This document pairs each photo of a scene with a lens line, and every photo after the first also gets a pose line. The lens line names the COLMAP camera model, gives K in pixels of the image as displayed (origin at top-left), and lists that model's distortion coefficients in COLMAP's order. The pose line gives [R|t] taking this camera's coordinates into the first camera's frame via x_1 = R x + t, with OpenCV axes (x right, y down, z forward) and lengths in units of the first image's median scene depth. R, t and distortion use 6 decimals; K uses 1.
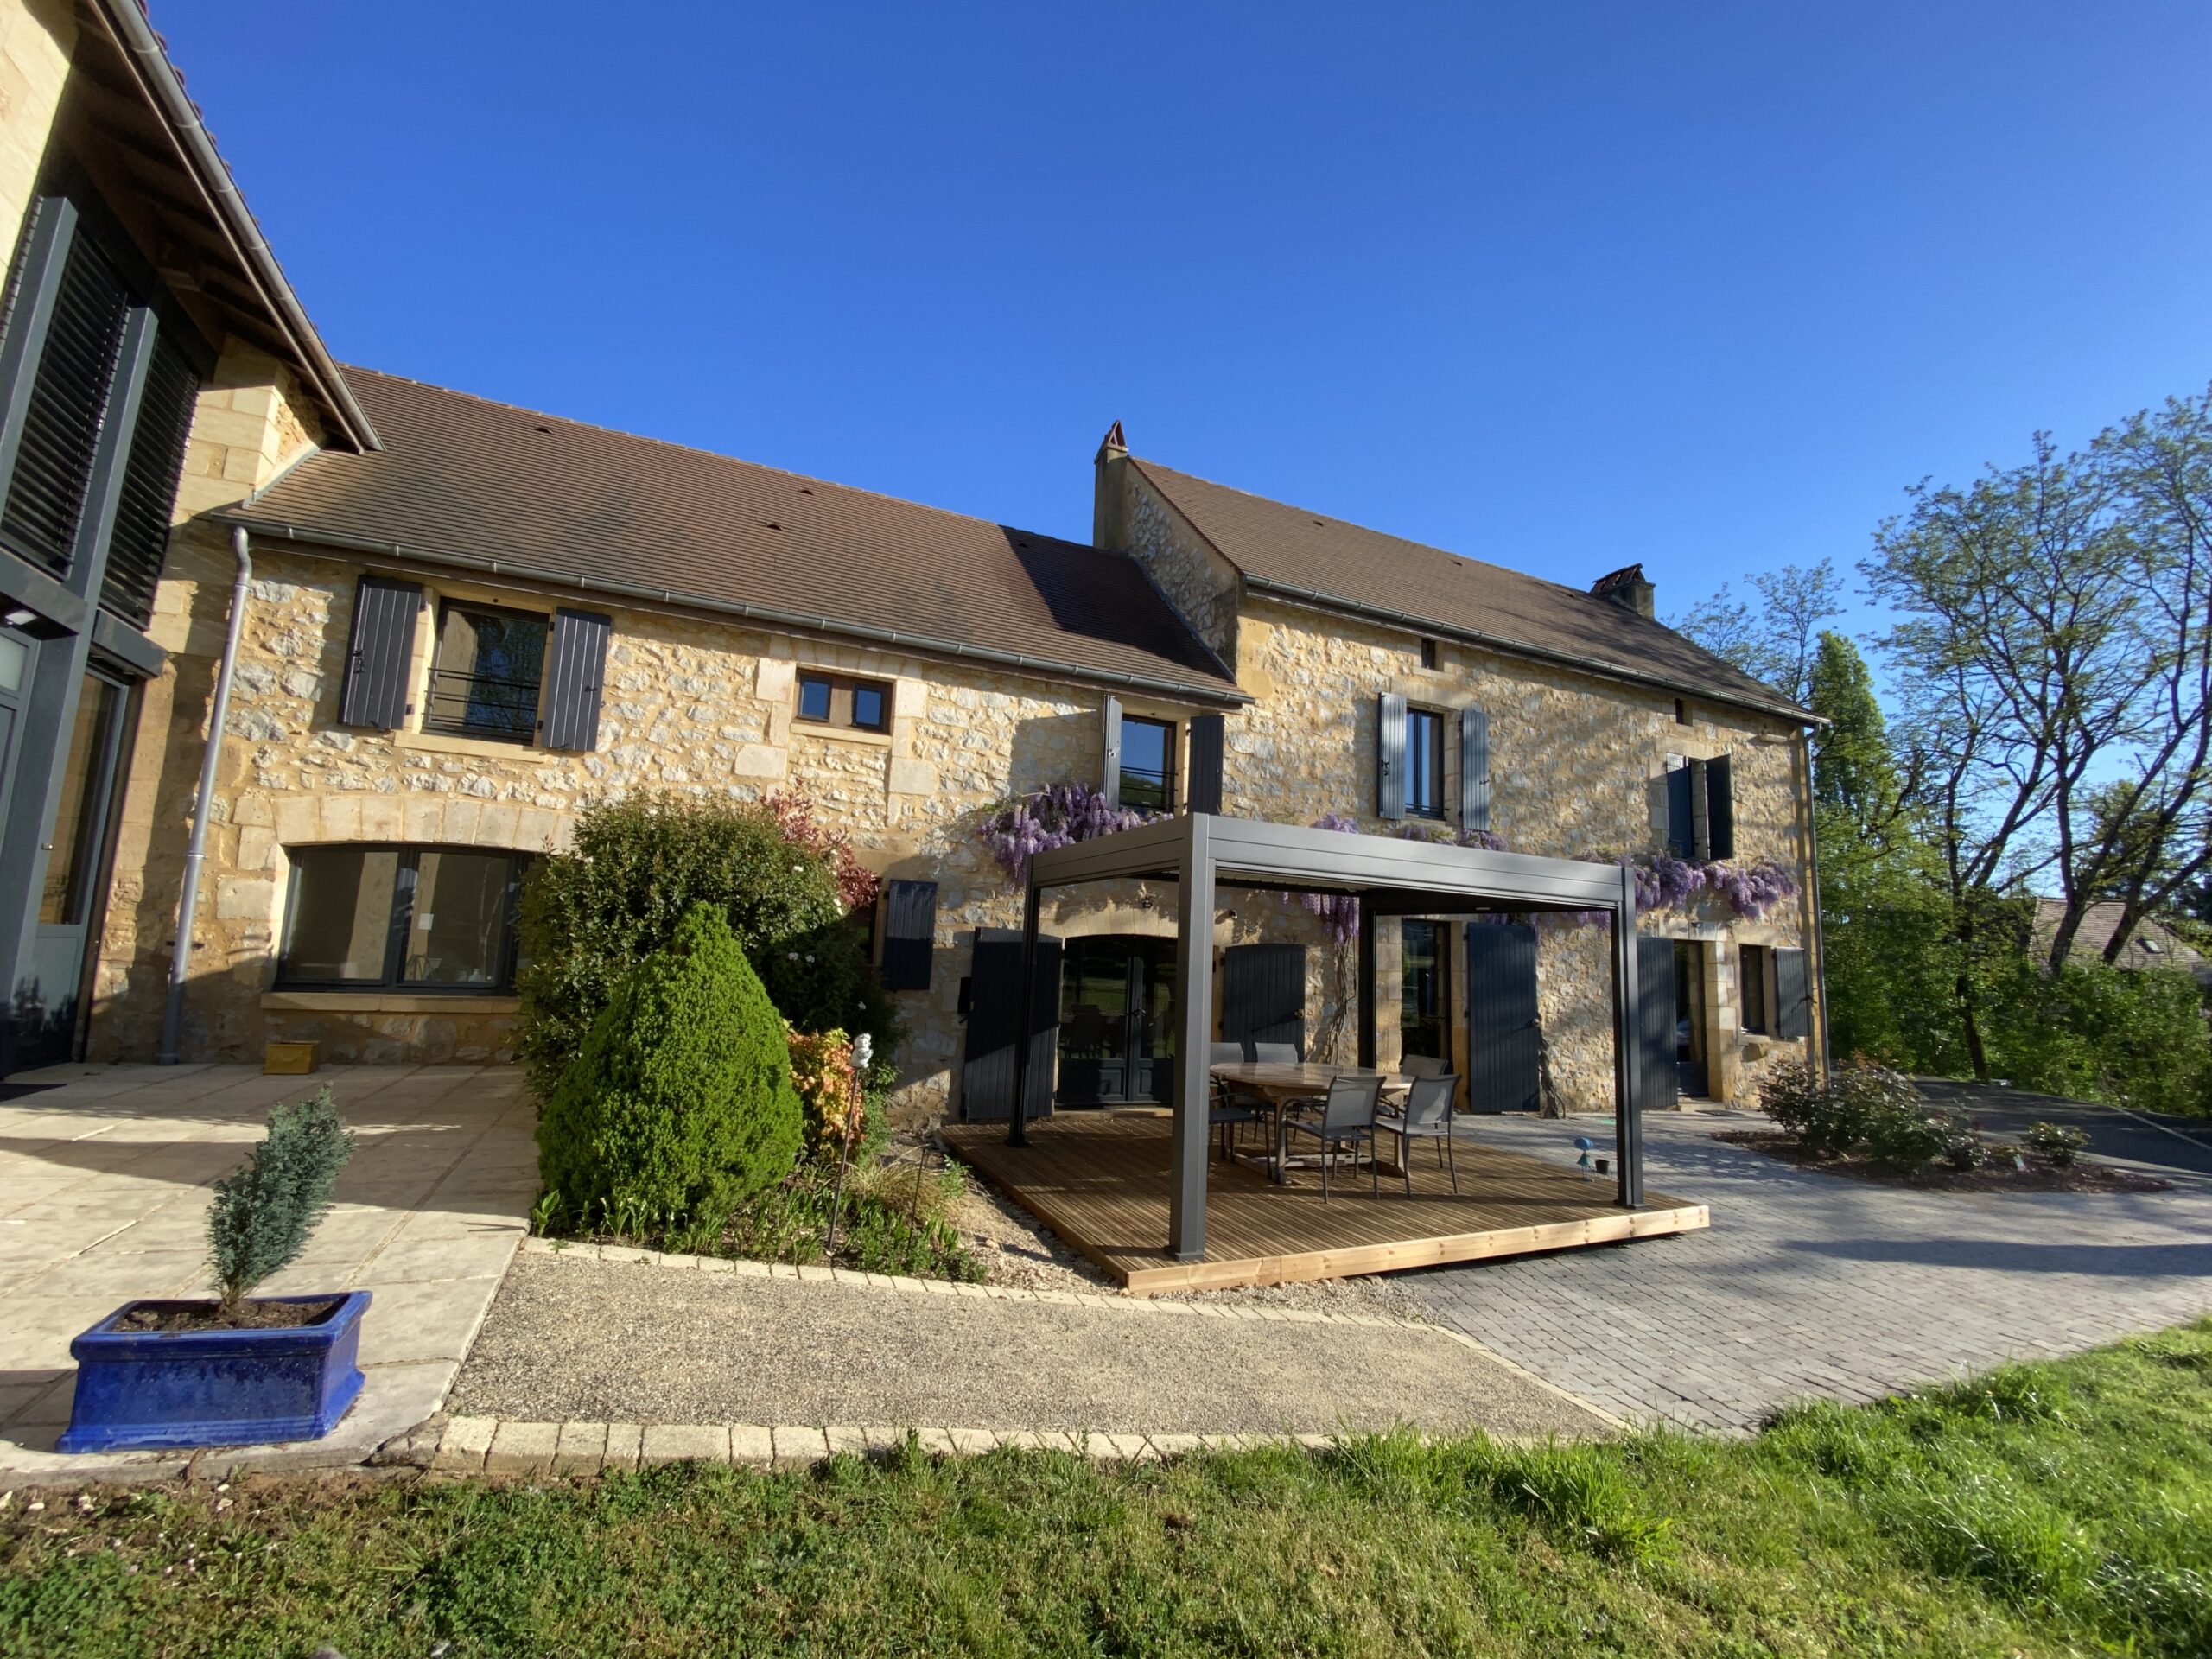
lens RADIAL K [[883.4, 0, 1096.2], [0, 883.4, 838.3], [0, 0, 1]] dist [-0.001905, -0.003428]
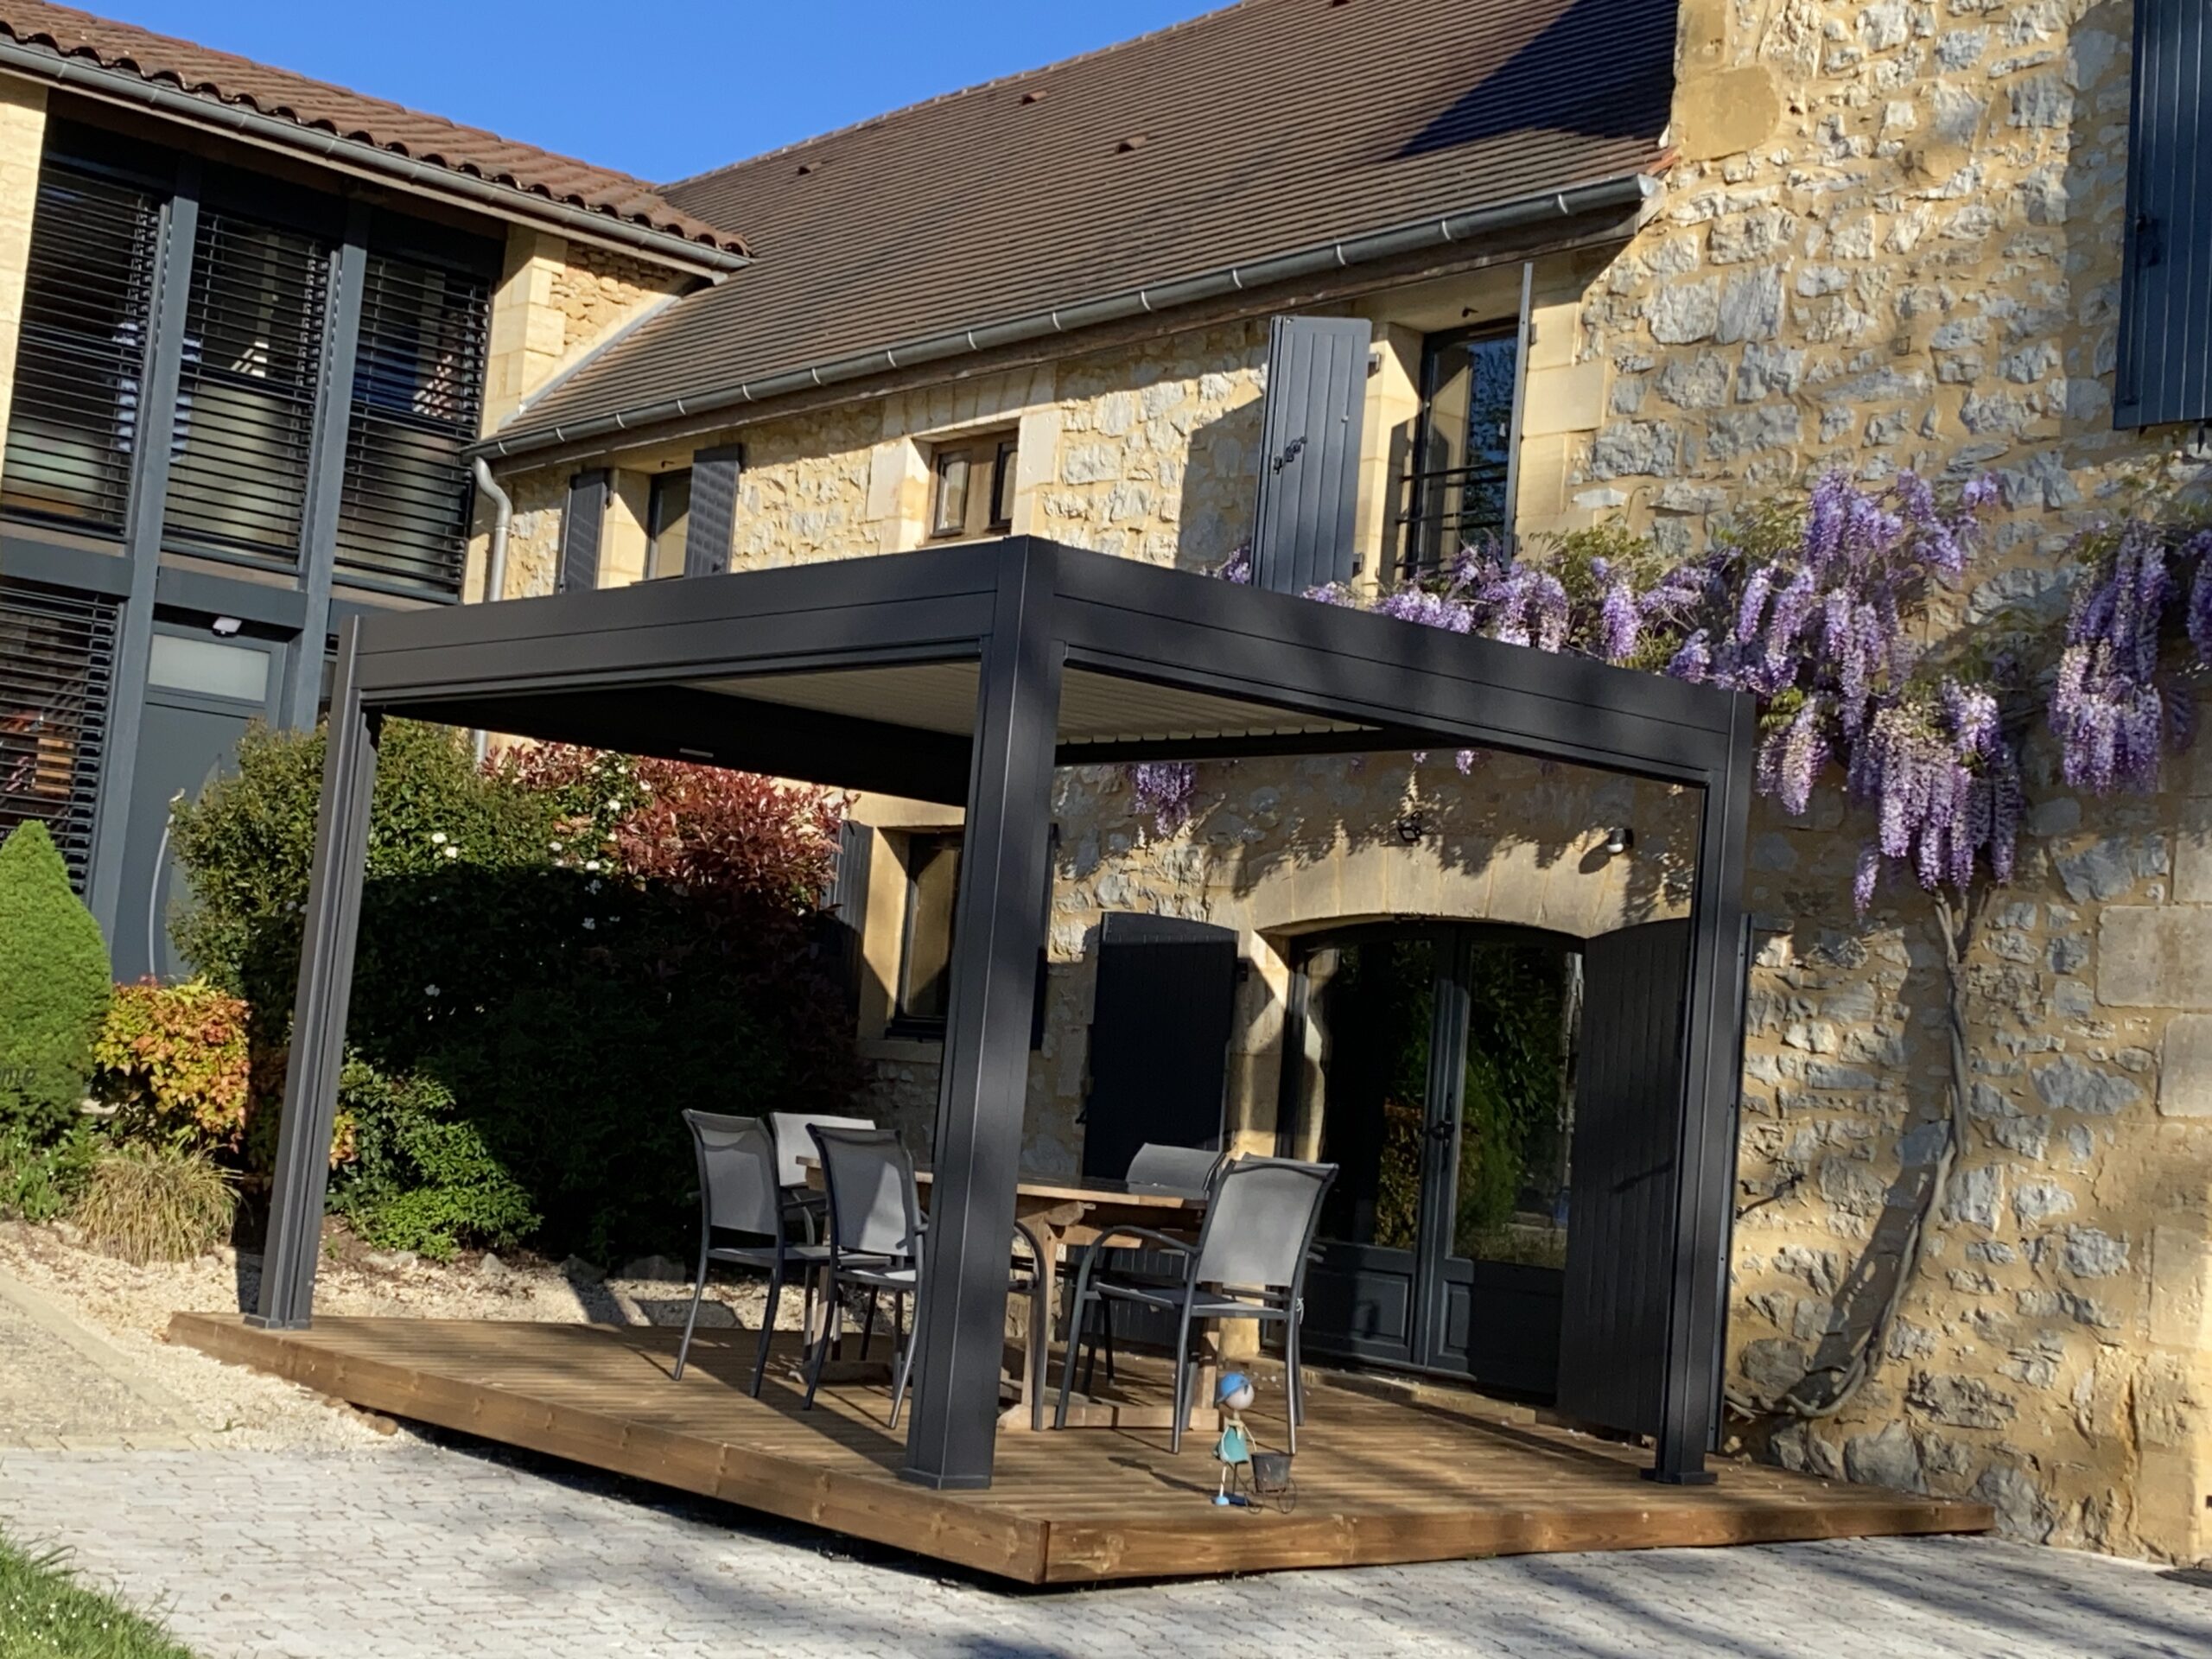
lens RADIAL K [[3217.4, 0, 1100.2], [0, 3217.4, 854.4], [0, 0, 1]] dist [0.047049, 0.000000]
pose [[0.269089, -0.100832, -0.957823, 1.494394], [0.047899, 0.994675, -0.091255, 0.228929], [0.961924, -0.021323, 0.272485, 0.570089]]
